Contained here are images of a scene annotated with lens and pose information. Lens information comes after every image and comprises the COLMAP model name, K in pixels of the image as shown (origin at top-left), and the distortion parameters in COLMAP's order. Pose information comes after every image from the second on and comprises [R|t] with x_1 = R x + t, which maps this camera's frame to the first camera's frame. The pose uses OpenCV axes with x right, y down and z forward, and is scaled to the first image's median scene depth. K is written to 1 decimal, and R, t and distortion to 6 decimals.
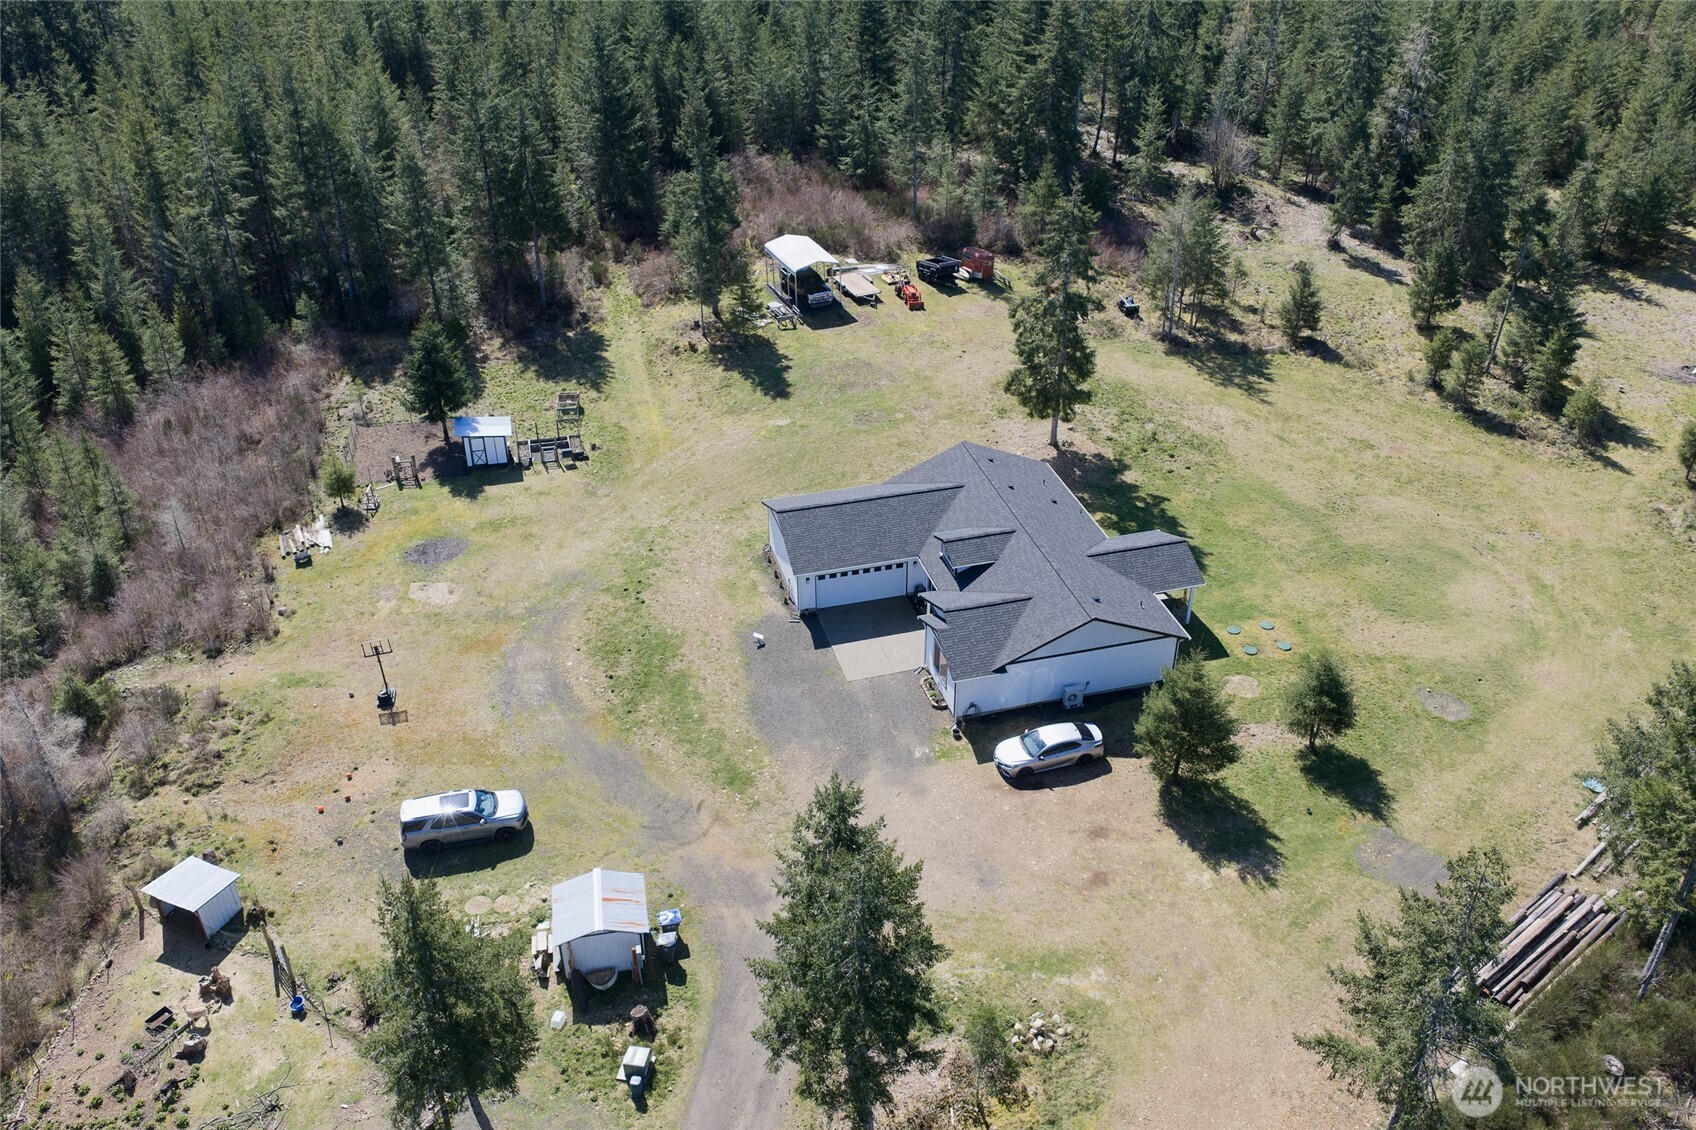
lens RADIAL K [[1397.5, 0, 853.5], [0, 1397.5, 564.6], [0, 0, 1]] dist [0.008522, -0.006617]
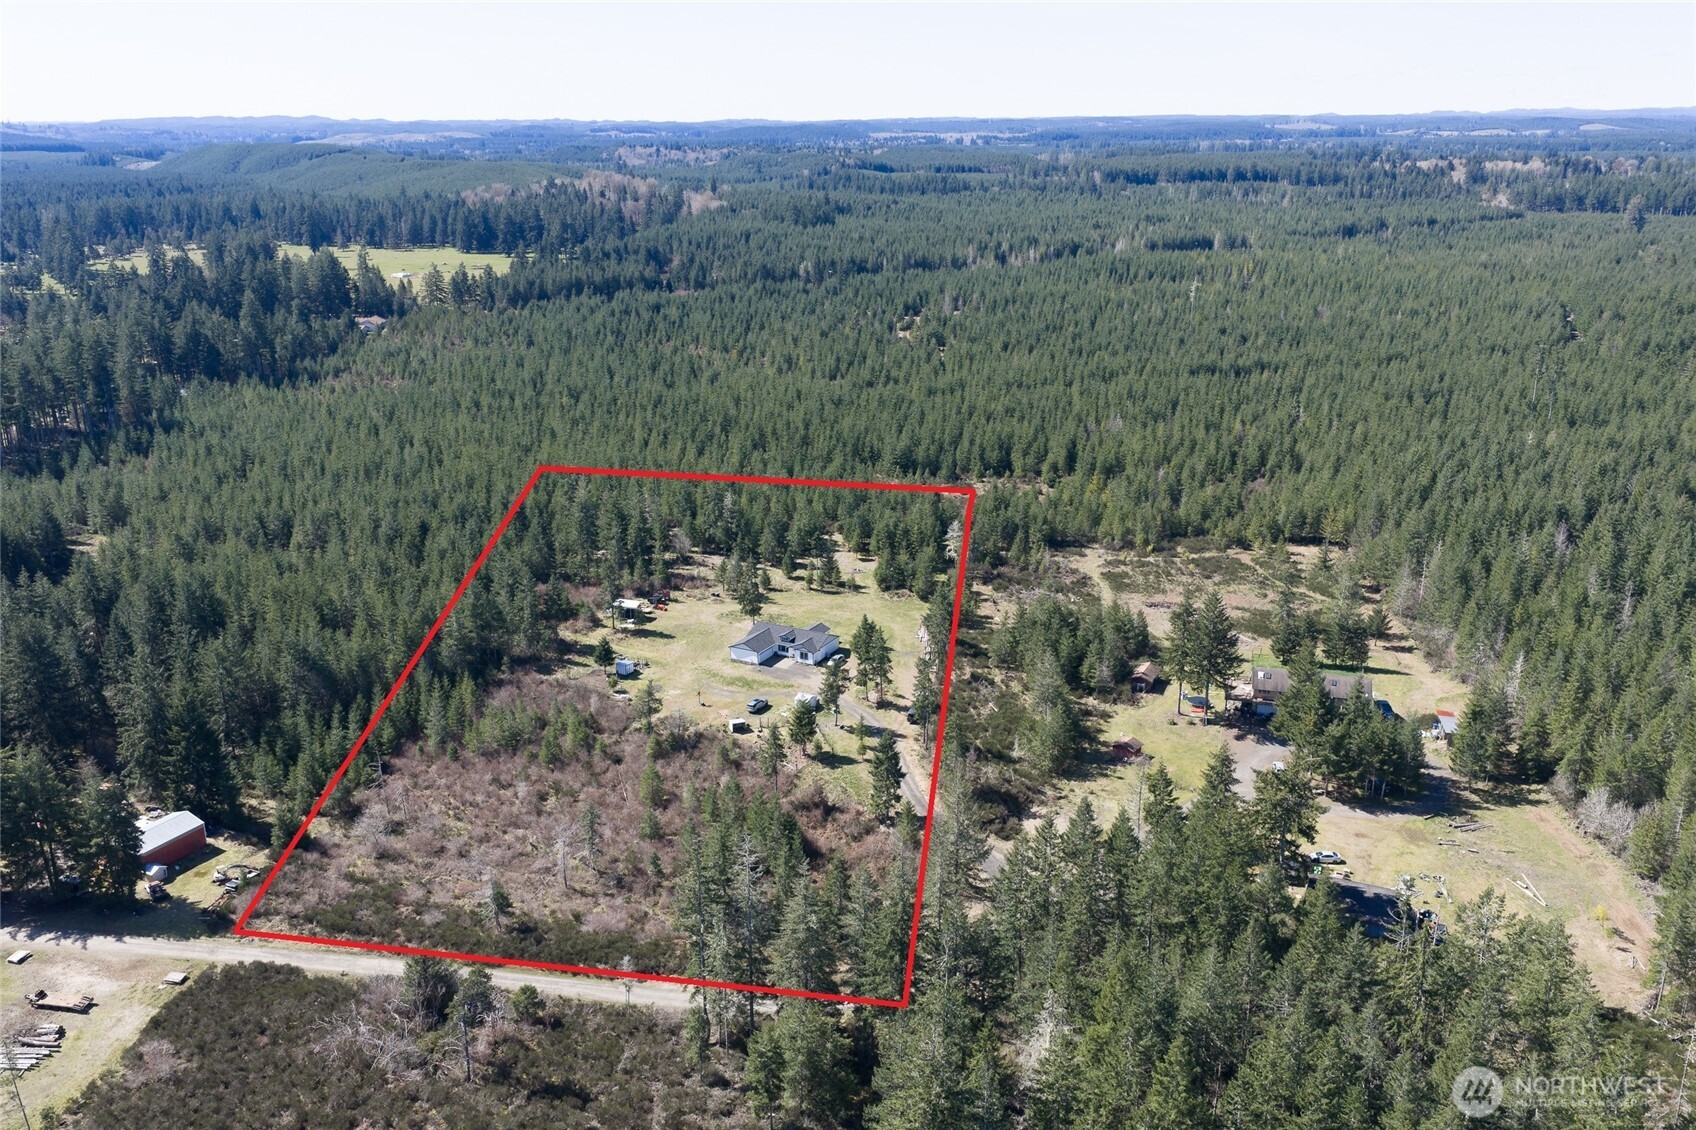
lens RADIAL K [[1397.5, 0, 853.5], [0, 1397.5, 564.6], [0, 0, 1]] dist [0.008522, -0.006617]
pose [[0.692716, -0.221410, 0.686384, -2.599124], [0.395493, 0.912470, -0.104802, 0.308138], [-0.603101, 0.344058, 0.719648, -2.204062]]
